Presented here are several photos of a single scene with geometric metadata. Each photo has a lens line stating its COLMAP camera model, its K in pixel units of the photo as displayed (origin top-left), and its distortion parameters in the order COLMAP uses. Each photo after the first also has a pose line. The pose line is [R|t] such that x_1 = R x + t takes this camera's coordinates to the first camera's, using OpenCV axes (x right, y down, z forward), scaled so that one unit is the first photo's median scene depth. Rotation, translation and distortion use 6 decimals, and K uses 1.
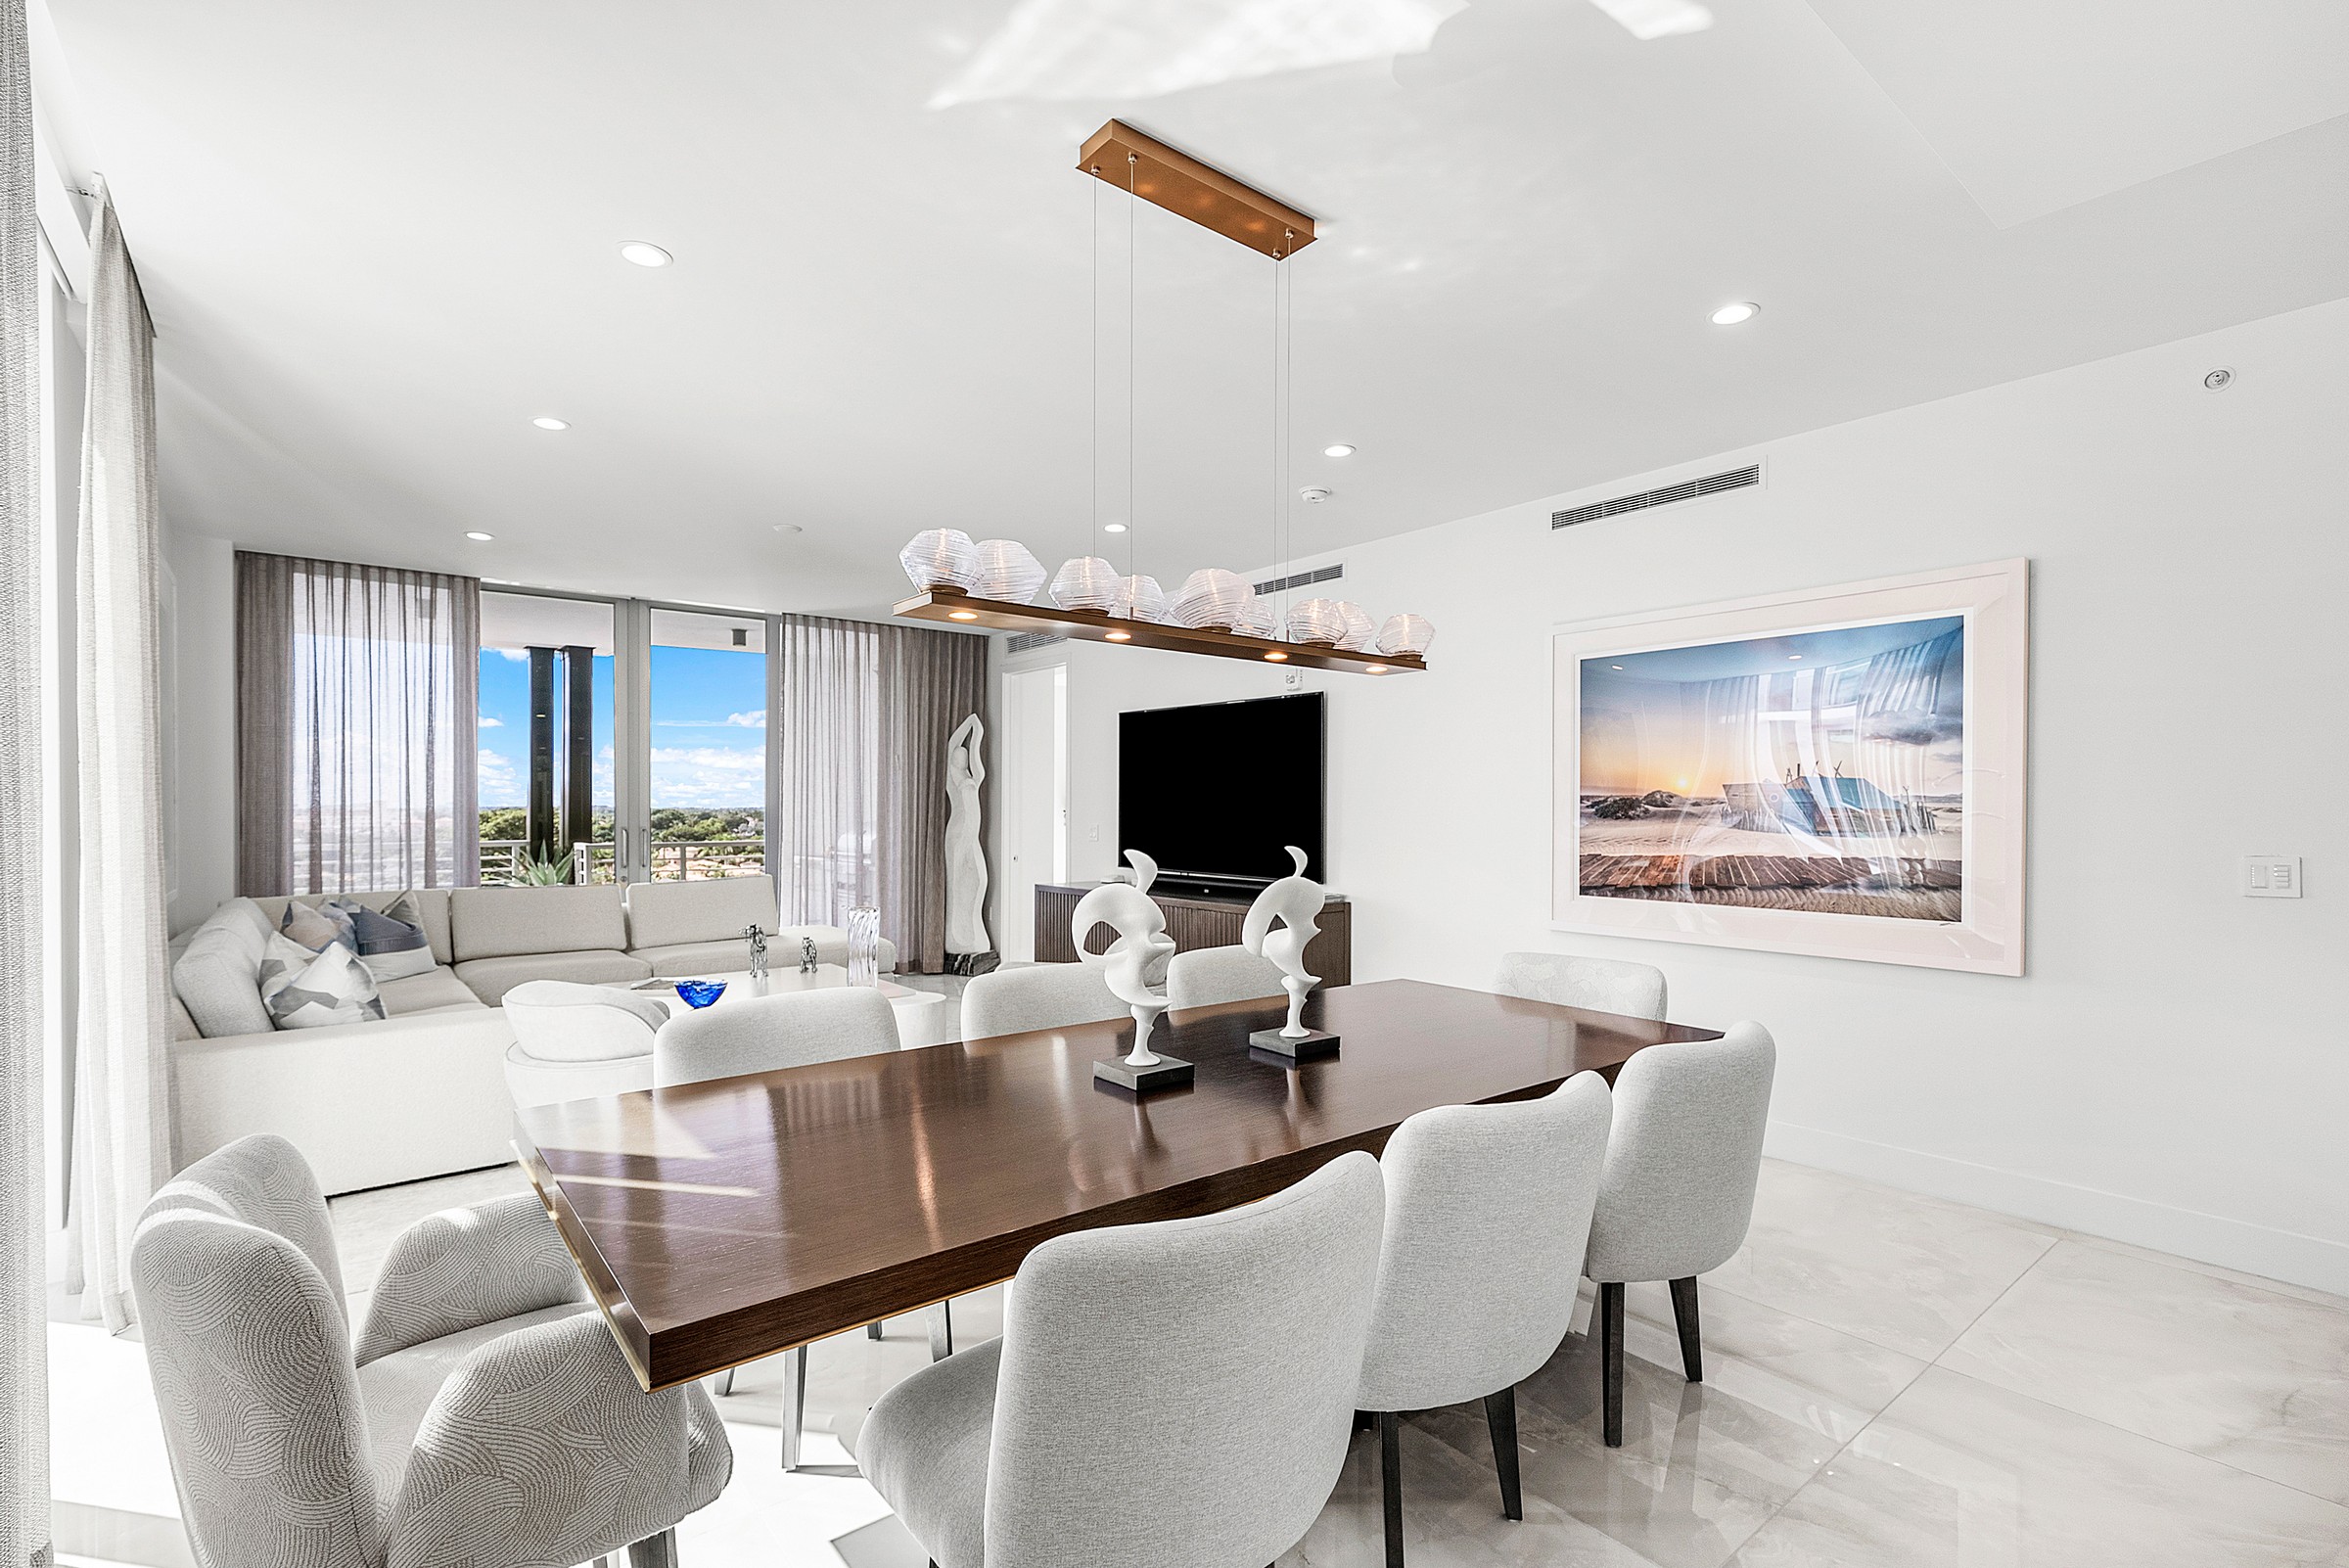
lens RADIAL K [[1054.9, 0, 1175.0], [0, 1054.9, 817.8], [0, 0, 1]] dist [-0.000089, 0.000037]
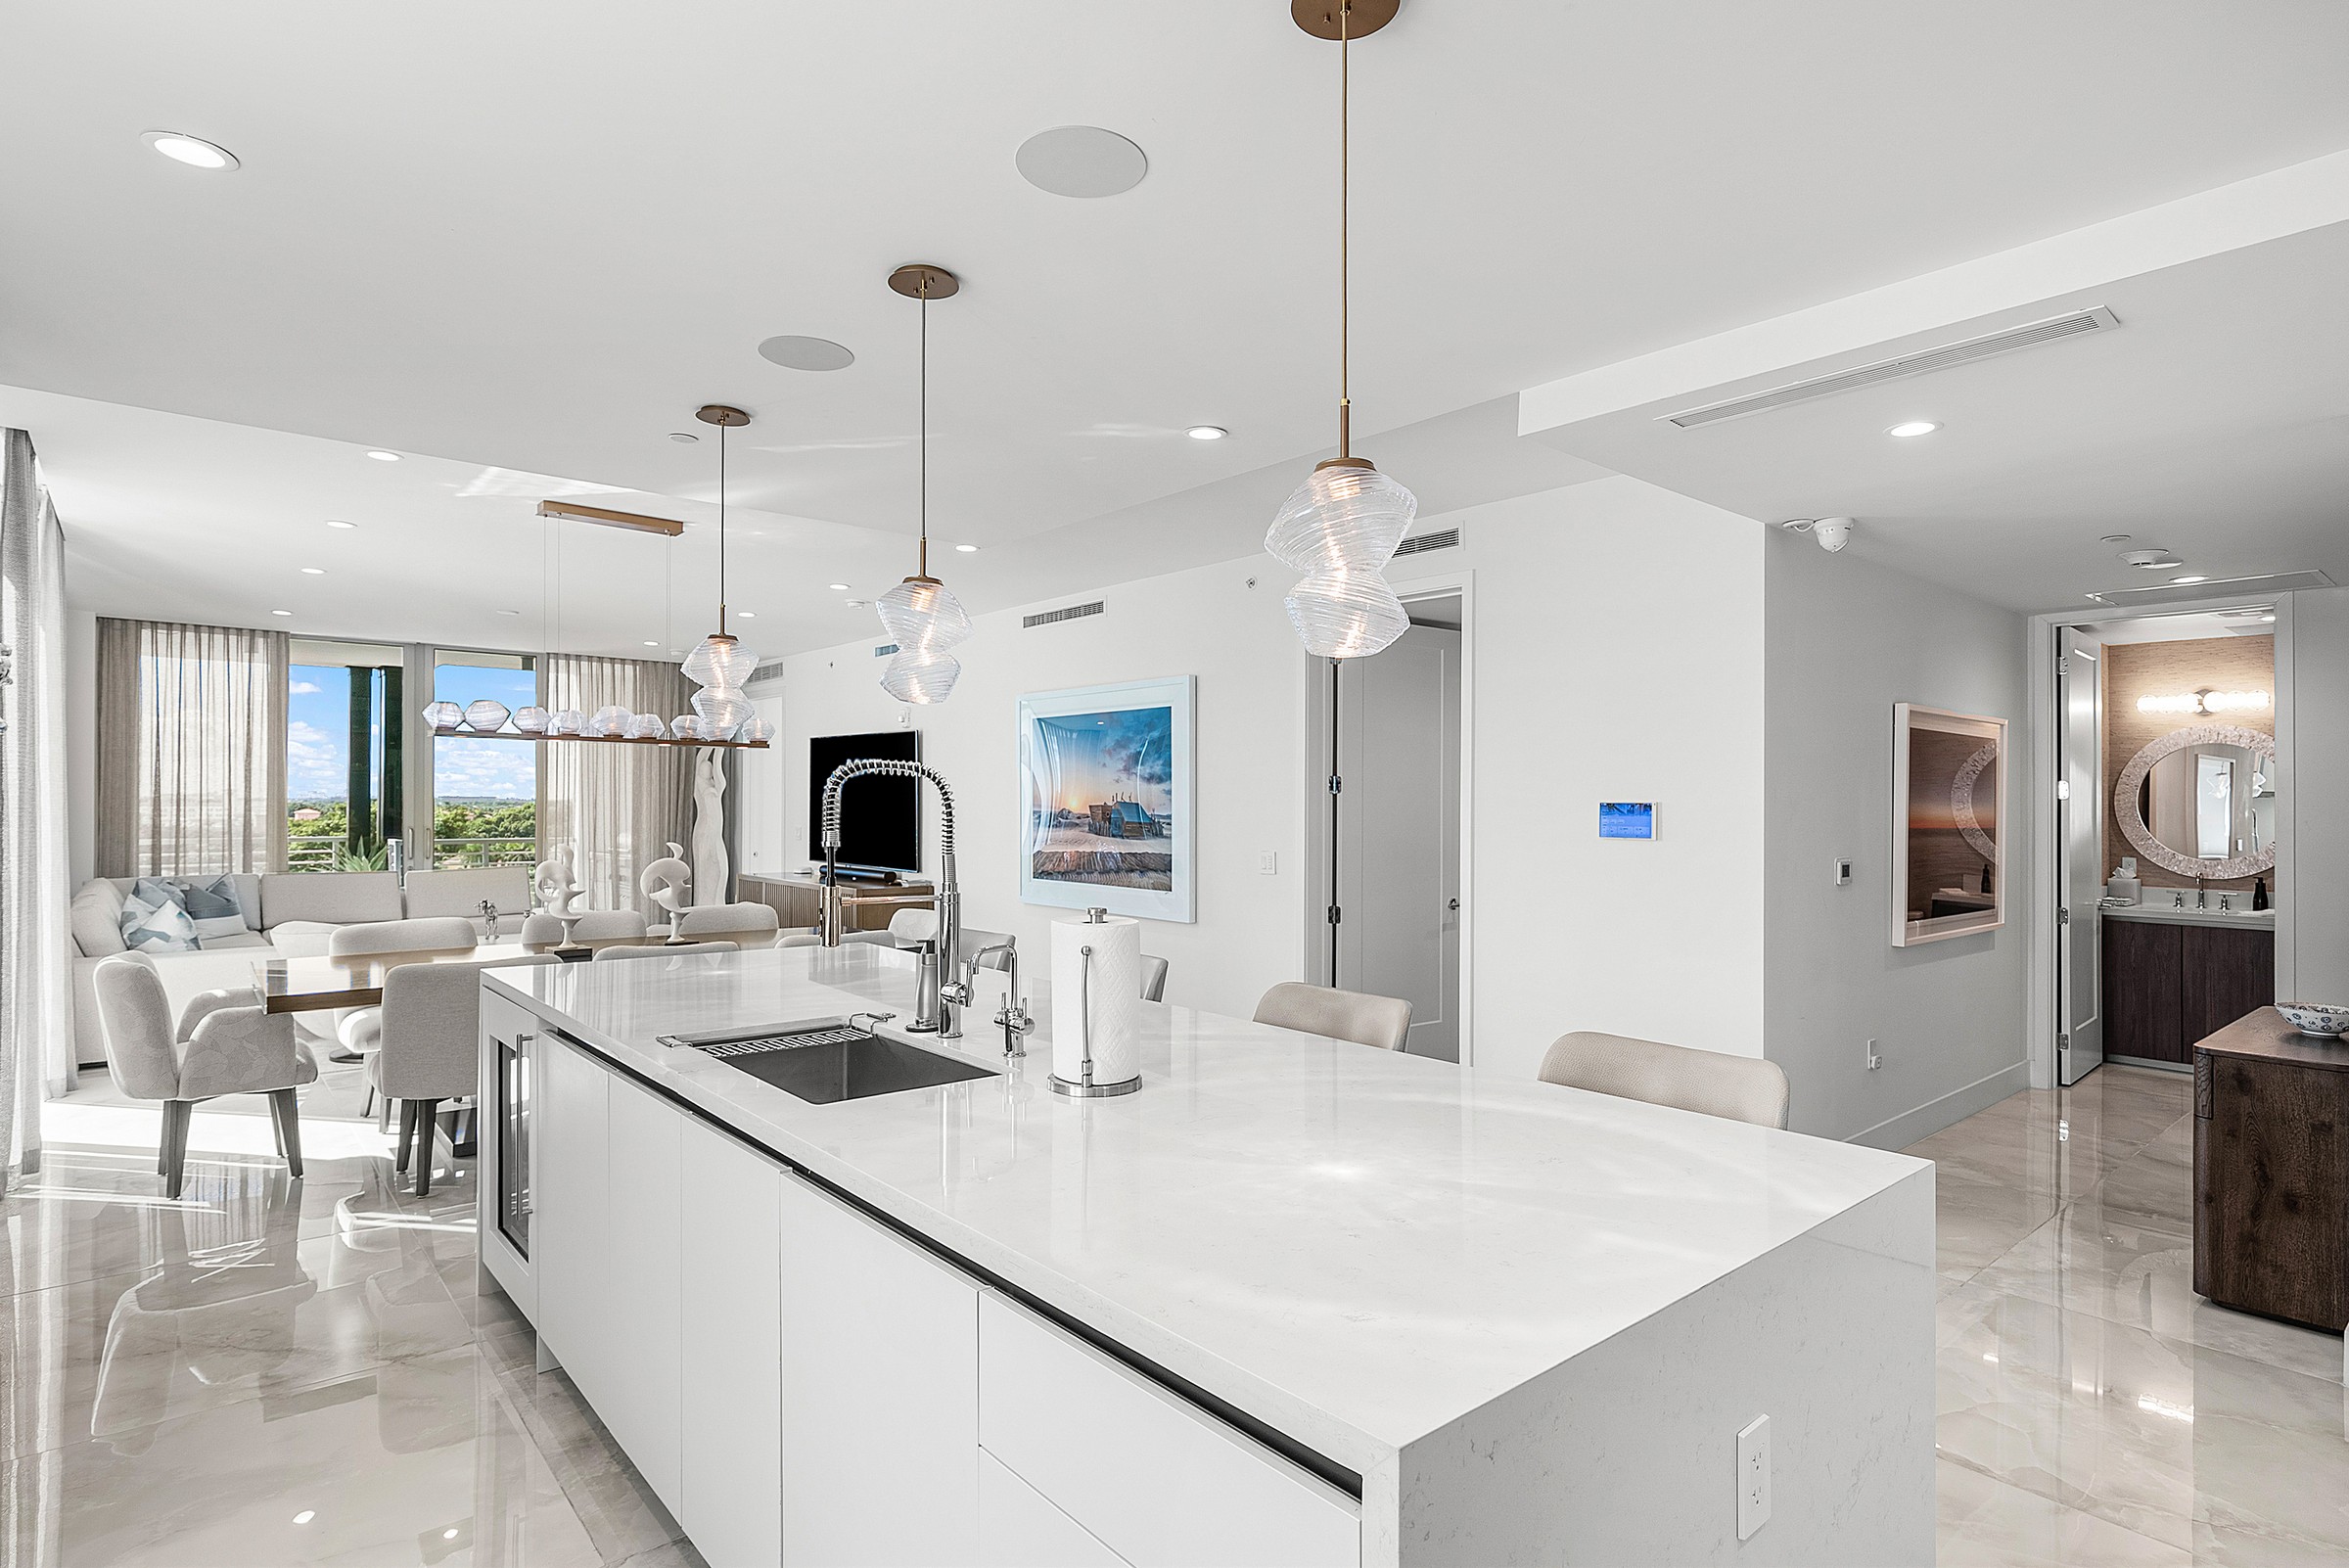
lens RADIAL K [[1182.1, 0, 1165.9], [0, 1182.1, 808.2], [0, 0, 1]] dist [0.001448, -0.000855]
pose [[0.999697, 0.005661, 0.023951, 0.402811], [-0.005546, 0.999973, -0.004876, -0.013308], [-0.023977, 0.004742, 0.999701, -0.498233]]
